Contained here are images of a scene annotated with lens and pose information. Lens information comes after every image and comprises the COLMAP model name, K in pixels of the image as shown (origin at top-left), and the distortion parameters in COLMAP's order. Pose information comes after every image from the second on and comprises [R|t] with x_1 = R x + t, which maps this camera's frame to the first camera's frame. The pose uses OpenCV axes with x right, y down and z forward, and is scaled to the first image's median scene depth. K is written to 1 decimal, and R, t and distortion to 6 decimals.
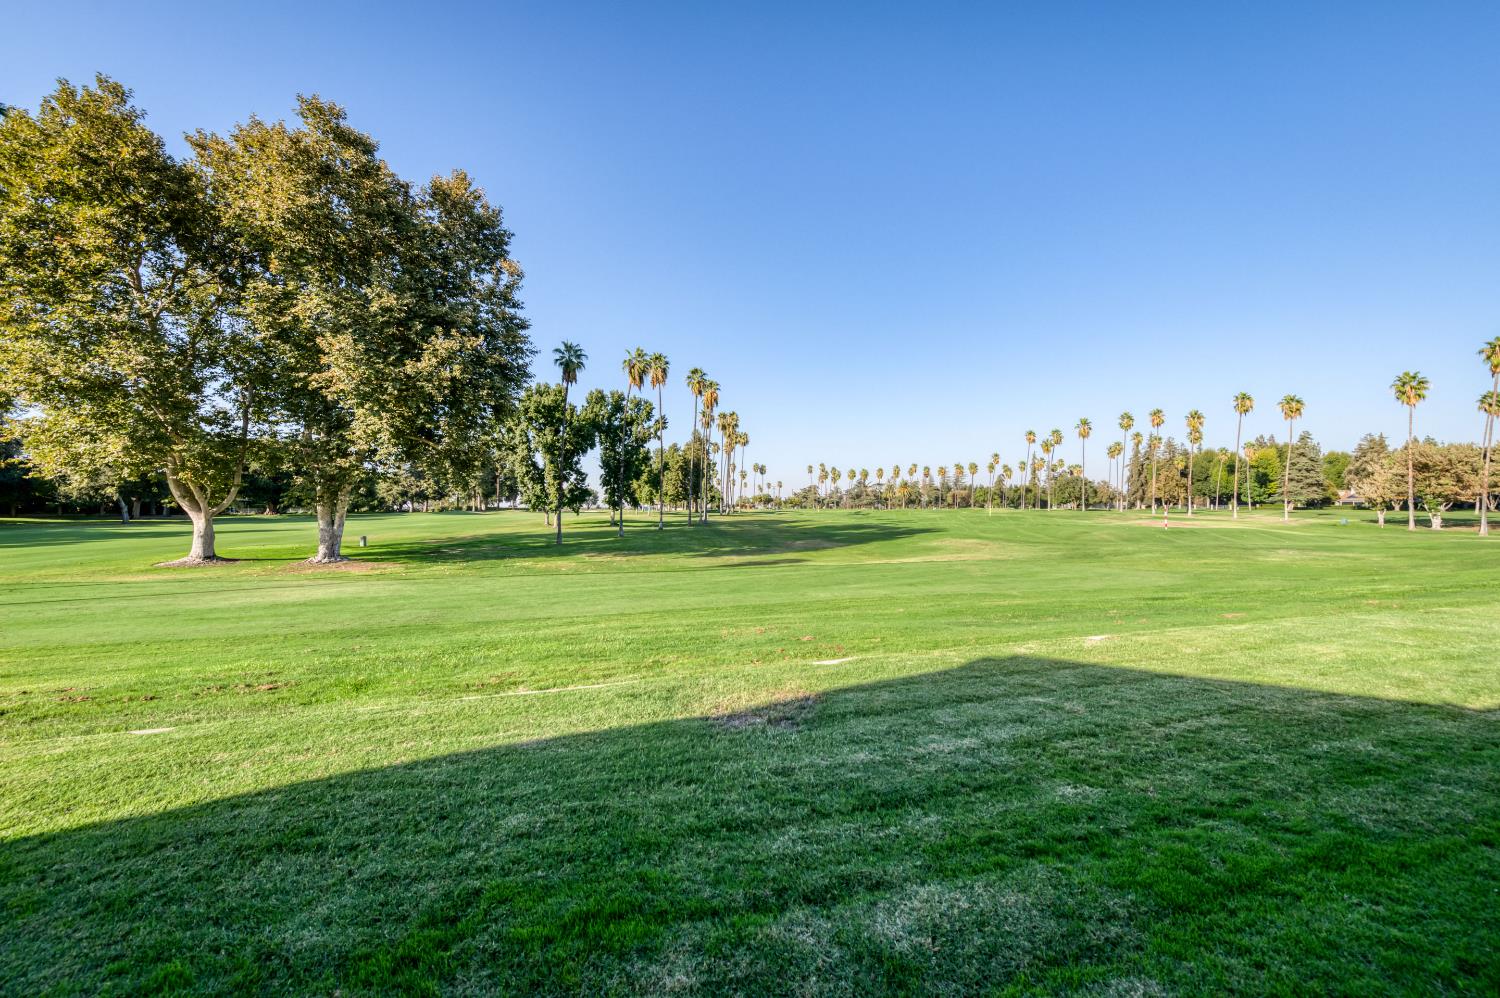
lens RADIAL K [[593.0, 0, 761.2], [0, 593.0, 488.8], [0, 0, 1]] dist [0.009595, 0.000233]
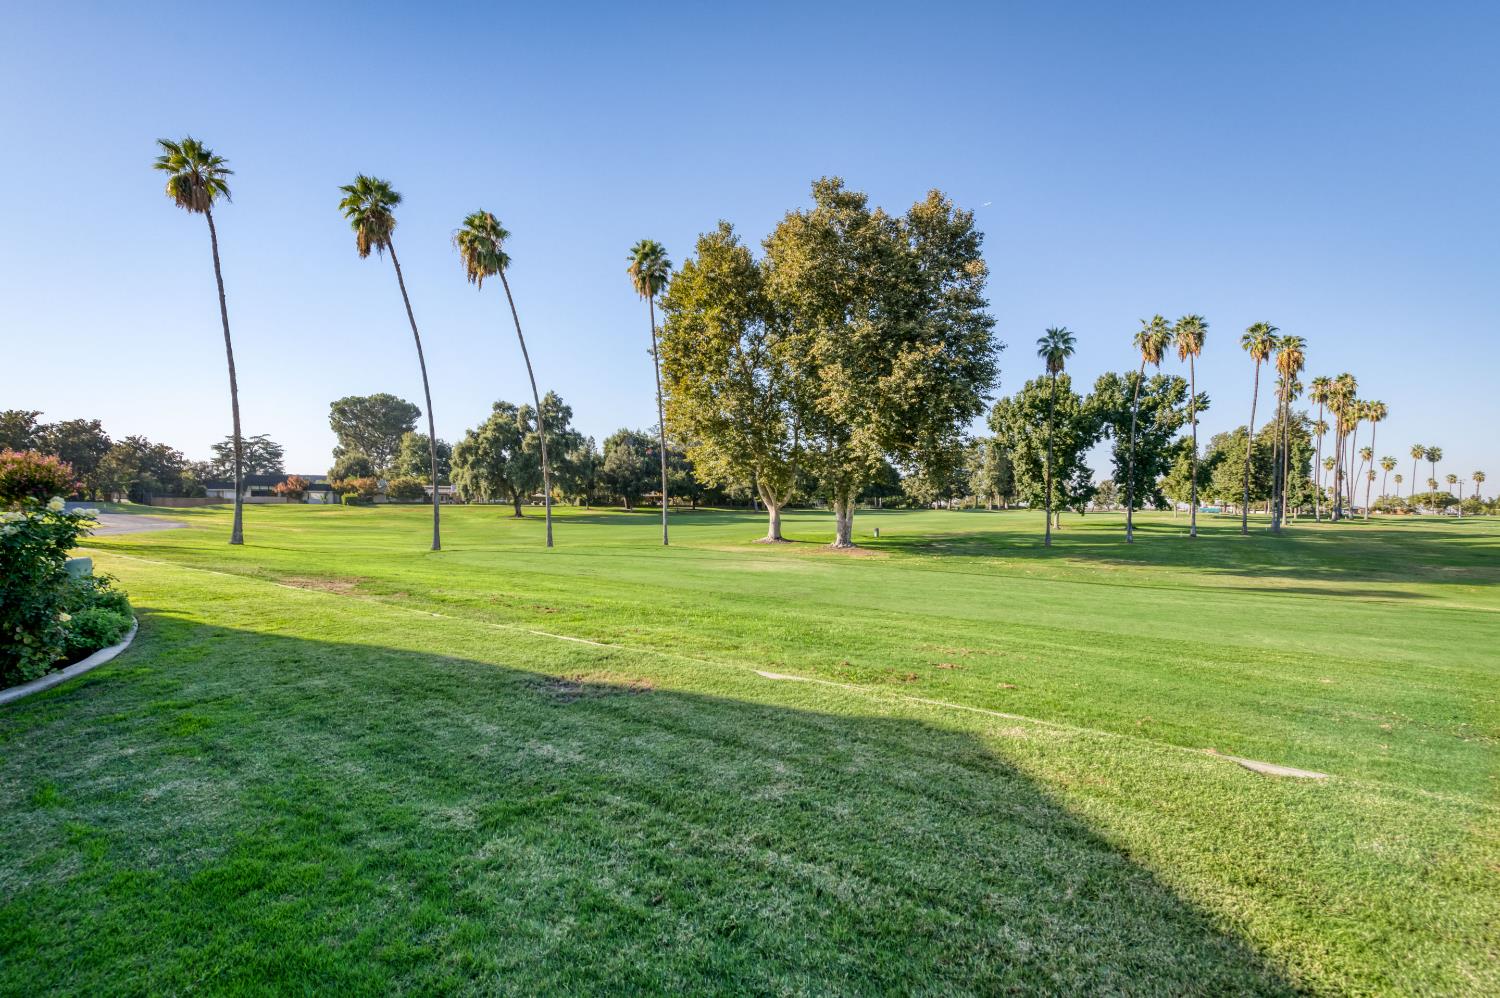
lens RADIAL K [[593.0, 0, 752.0], [0, 593.0, 501.0], [0, 0, 1]] dist [0.009595, 0.000233]
pose [[0.653524, 0.008472, -0.756859, 0.090013], [0.008649, 0.999788, 0.018660, 0.000520], [0.756857, -0.018740, 0.653312, 0.044534]]
